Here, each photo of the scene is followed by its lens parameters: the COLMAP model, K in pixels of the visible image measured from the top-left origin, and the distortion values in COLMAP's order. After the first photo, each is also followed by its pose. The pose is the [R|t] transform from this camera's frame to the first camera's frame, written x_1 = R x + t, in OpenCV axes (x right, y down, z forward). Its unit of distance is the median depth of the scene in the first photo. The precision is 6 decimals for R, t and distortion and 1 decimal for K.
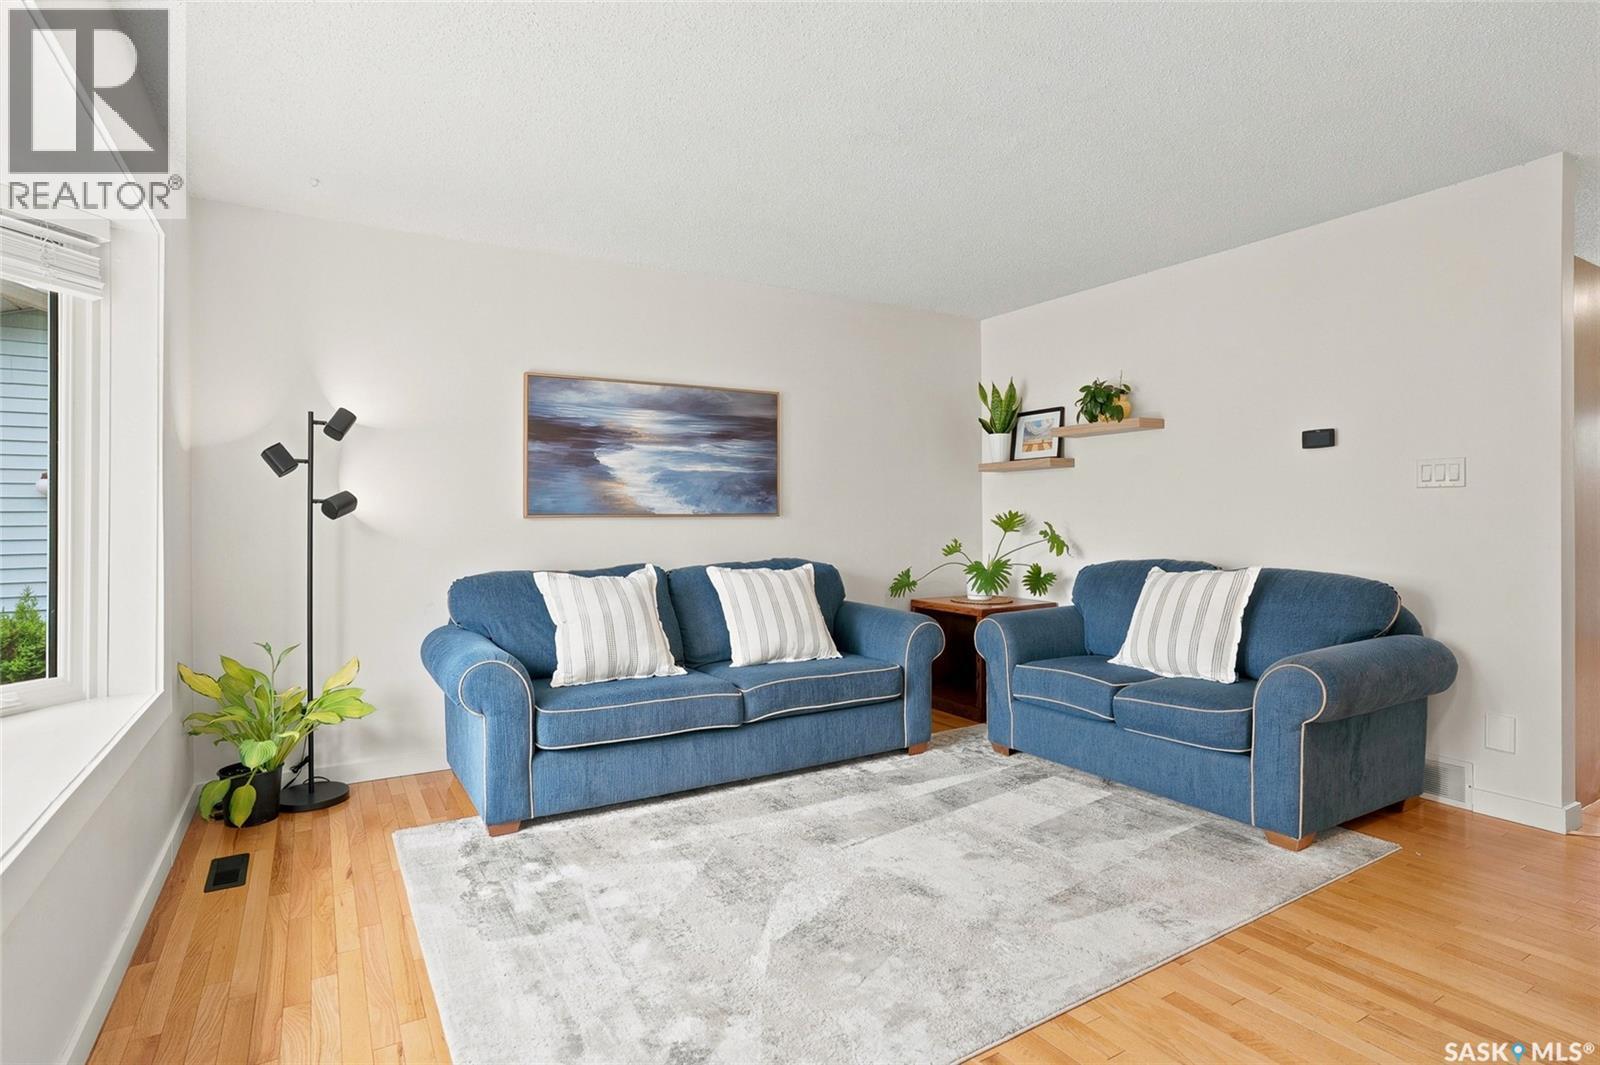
lens RADIAL K [[805.0, 0, 797.3], [0, 805.0, 492.0], [0, 0, 1]] dist [-0.024349, 0.000765]
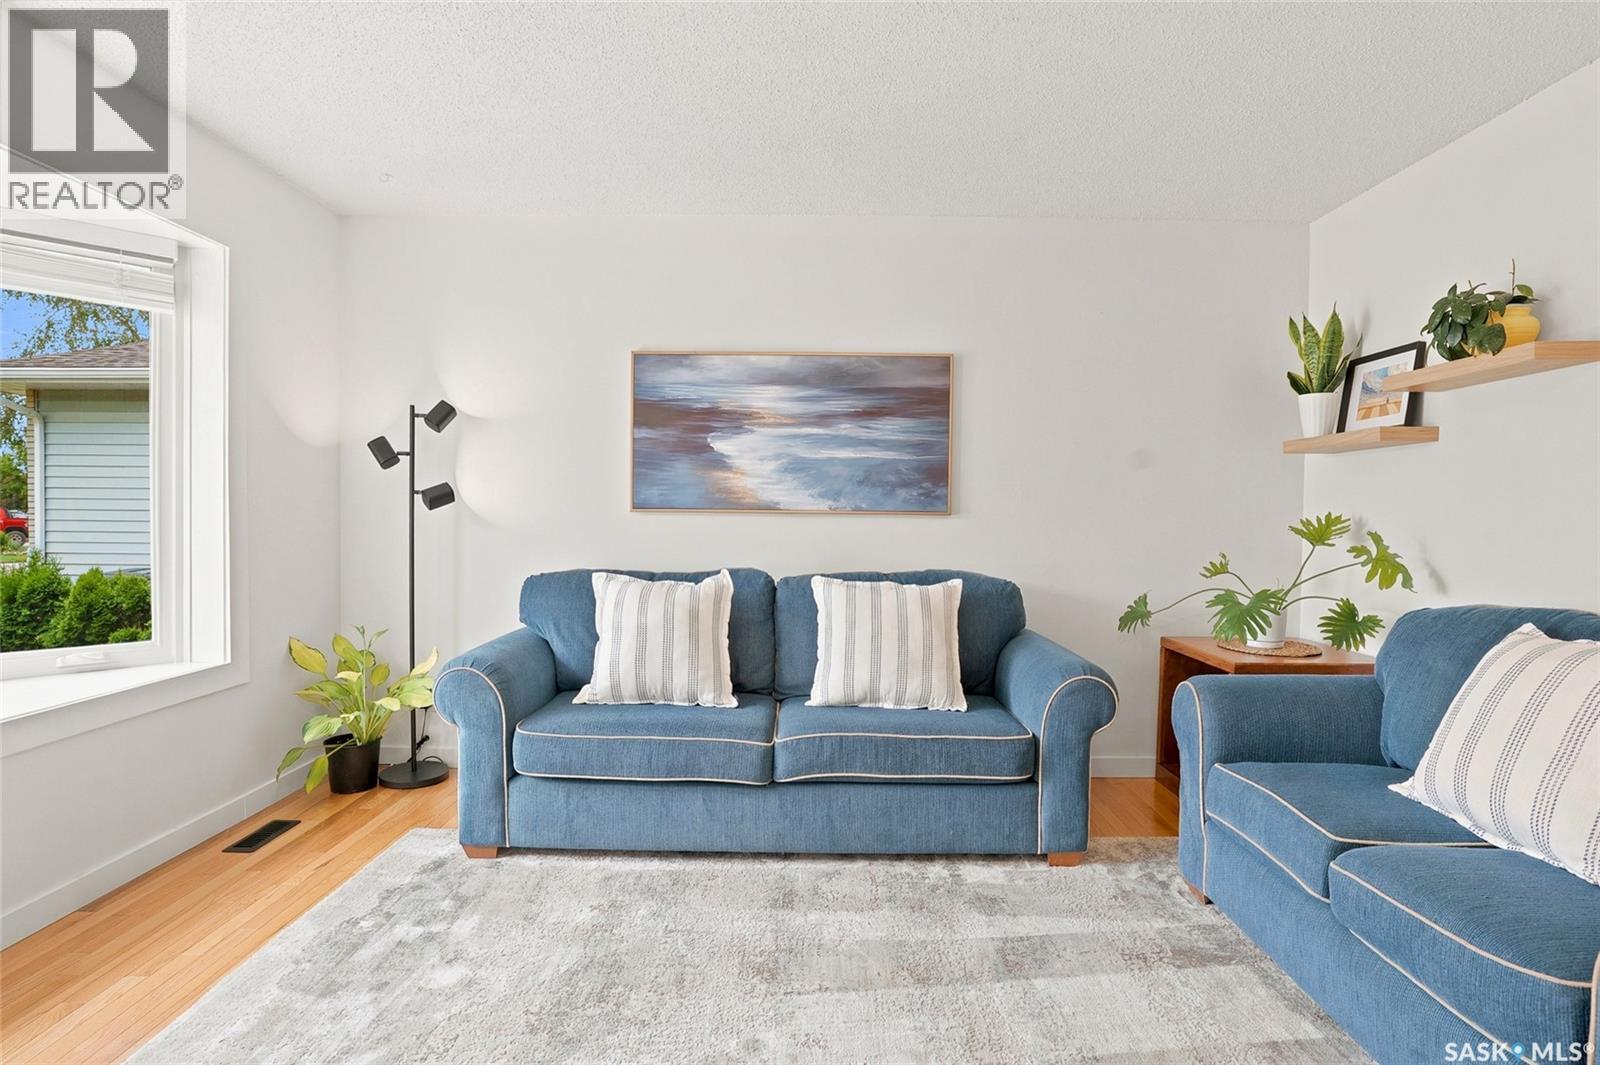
lens RADIAL K [[818.1, 0, 797.0], [0, 818.1, 518.9], [0, 0, 1]] dist [-0.052015, 0.032938]
pose [[0.856527, 0.019658, -0.515728, 0.294502], [-0.000696, 0.999317, 0.036935, 0.005793], [0.516102, -0.031277, 0.855956, 0.294991]]
